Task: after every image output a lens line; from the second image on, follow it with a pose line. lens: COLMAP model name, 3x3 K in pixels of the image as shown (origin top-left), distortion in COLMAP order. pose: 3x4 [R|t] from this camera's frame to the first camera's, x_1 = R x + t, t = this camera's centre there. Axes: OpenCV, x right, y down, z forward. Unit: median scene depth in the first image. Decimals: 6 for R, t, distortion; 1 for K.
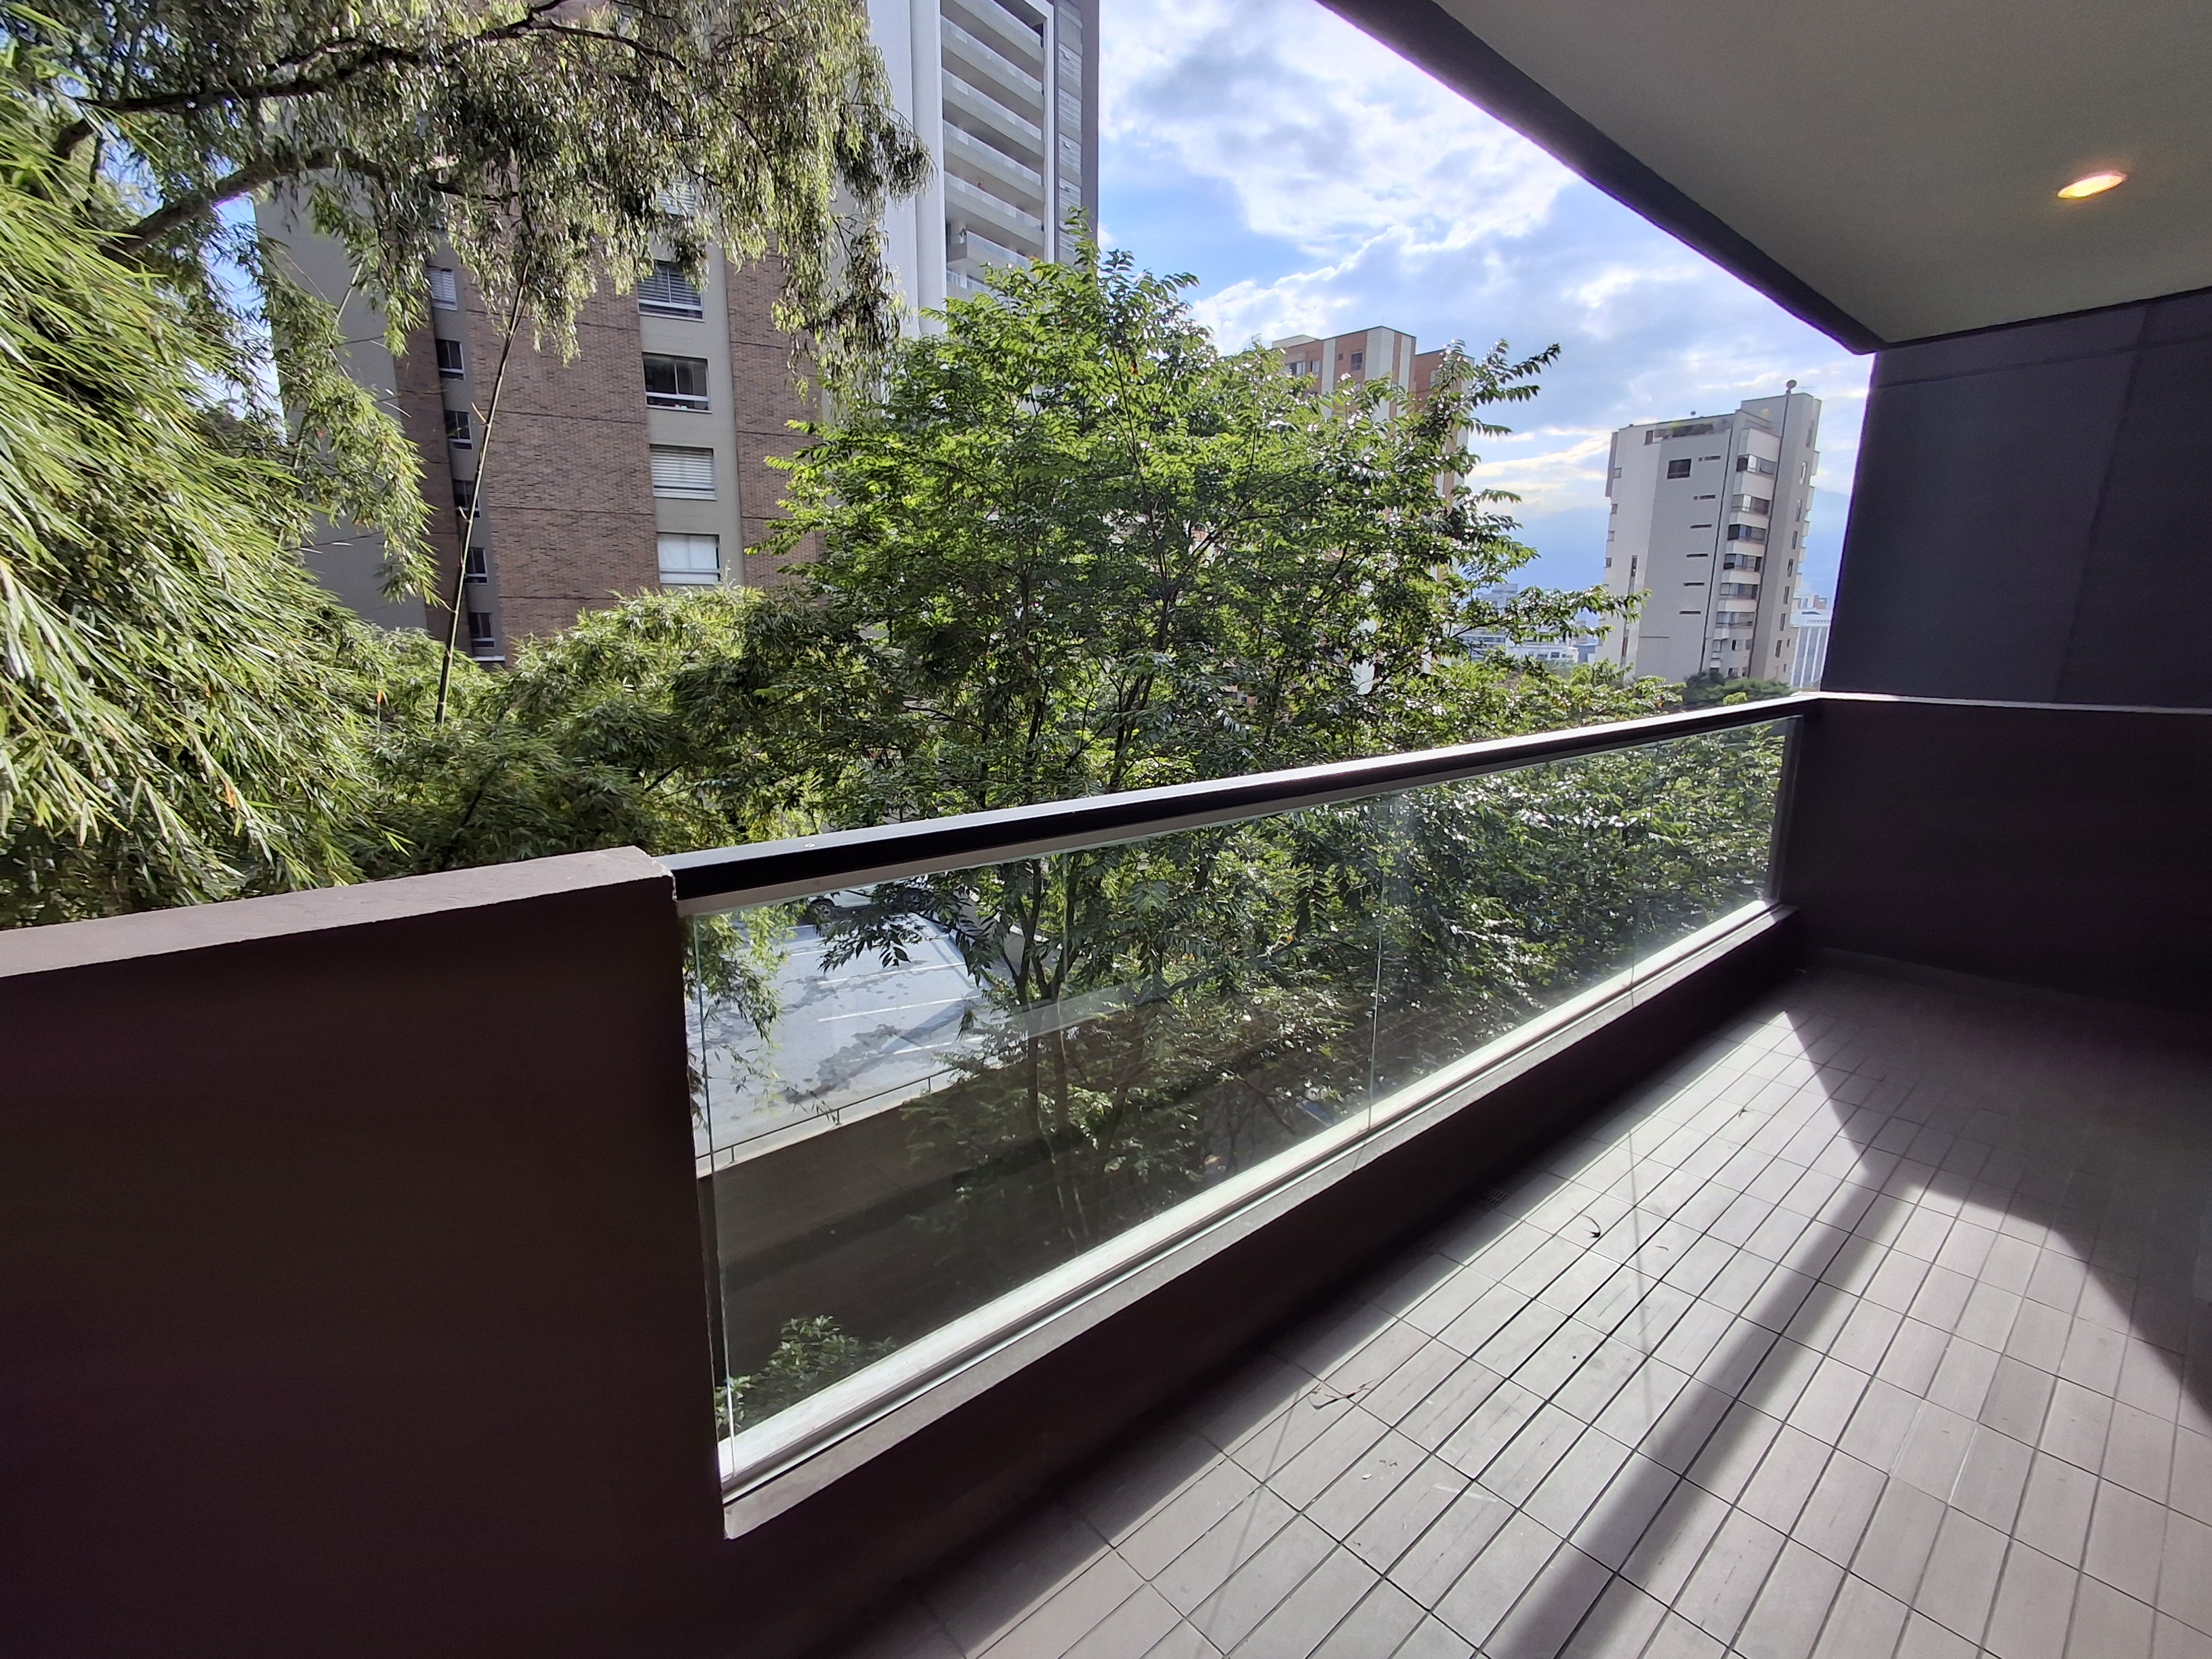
lens RADIAL K [[1013.8, 0, 1115.6], [0, 1013.8, 831.5], [0, 0, 1]] dist [0.010752, 0.000253]
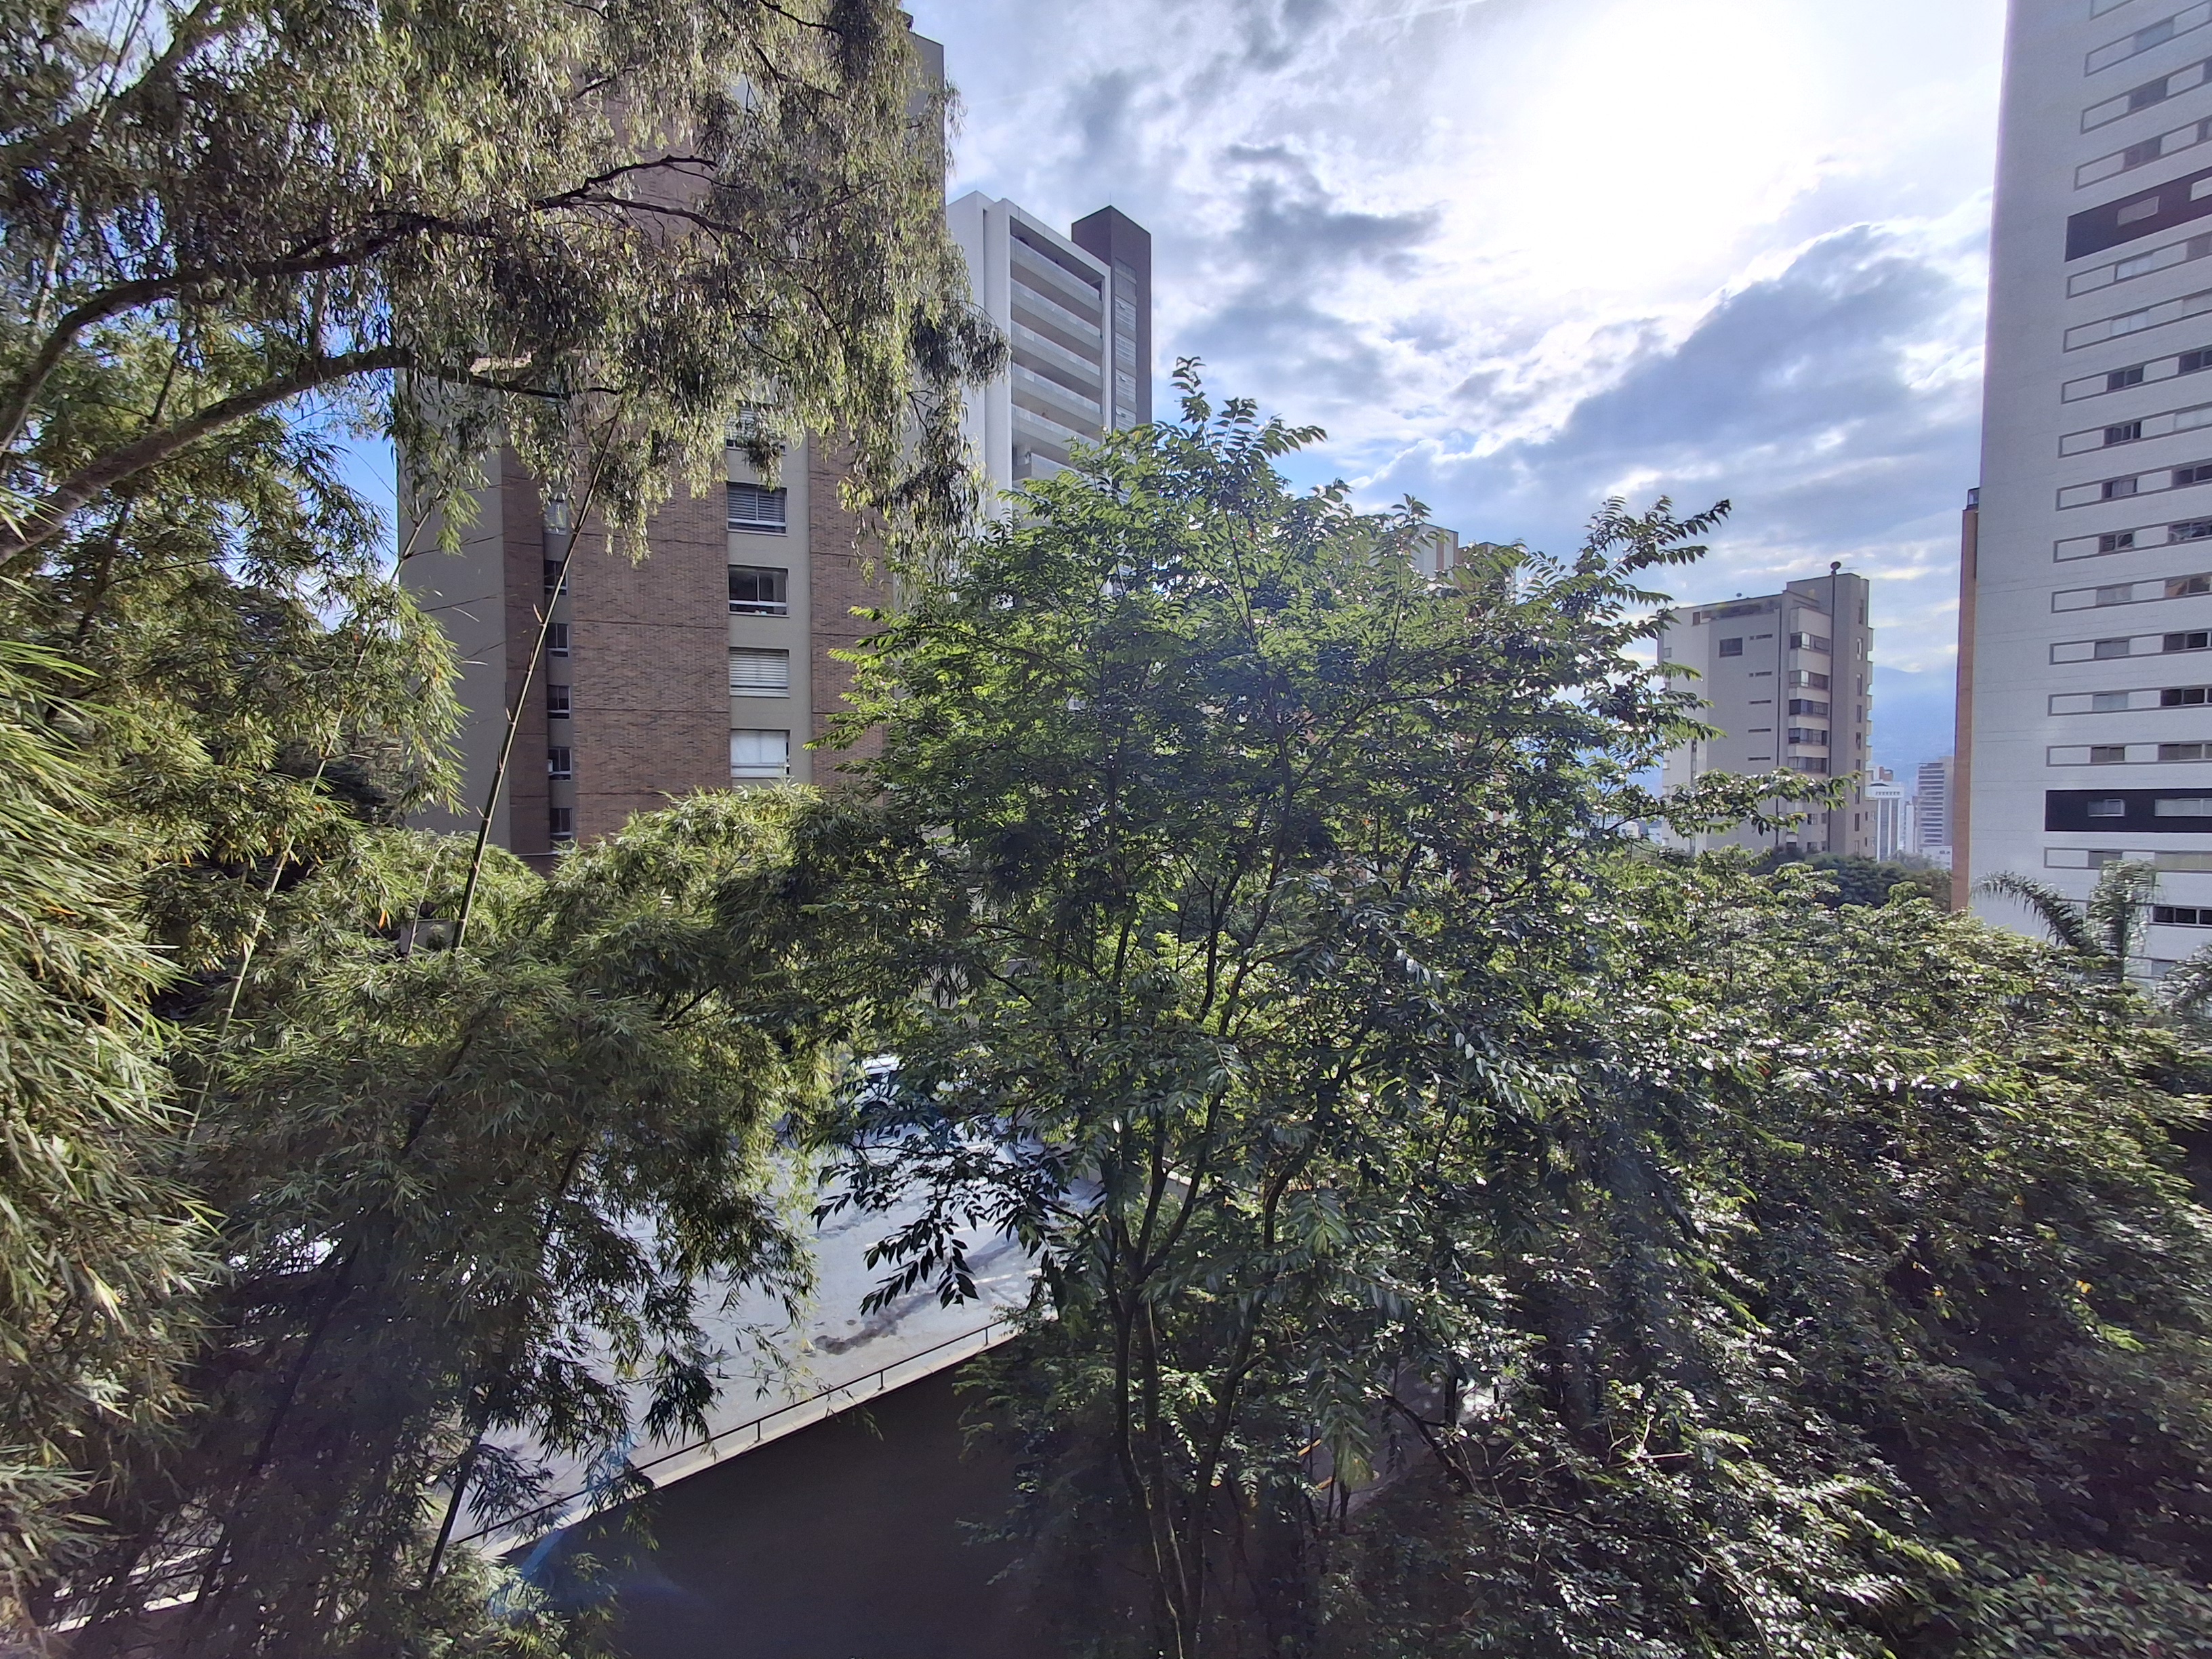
lens RADIAL K [[1024.7, 0, 1097.8], [0, 1024.7, 848.8], [0, 0, 1]] dist [0.011206, 0.000037]
pose [[0.997250, -0.011025, -0.073287, -0.035156], [-0.000897, 0.987004, -0.160690, -0.041610], [0.074107, 0.160314, 0.984280, 0.135467]]
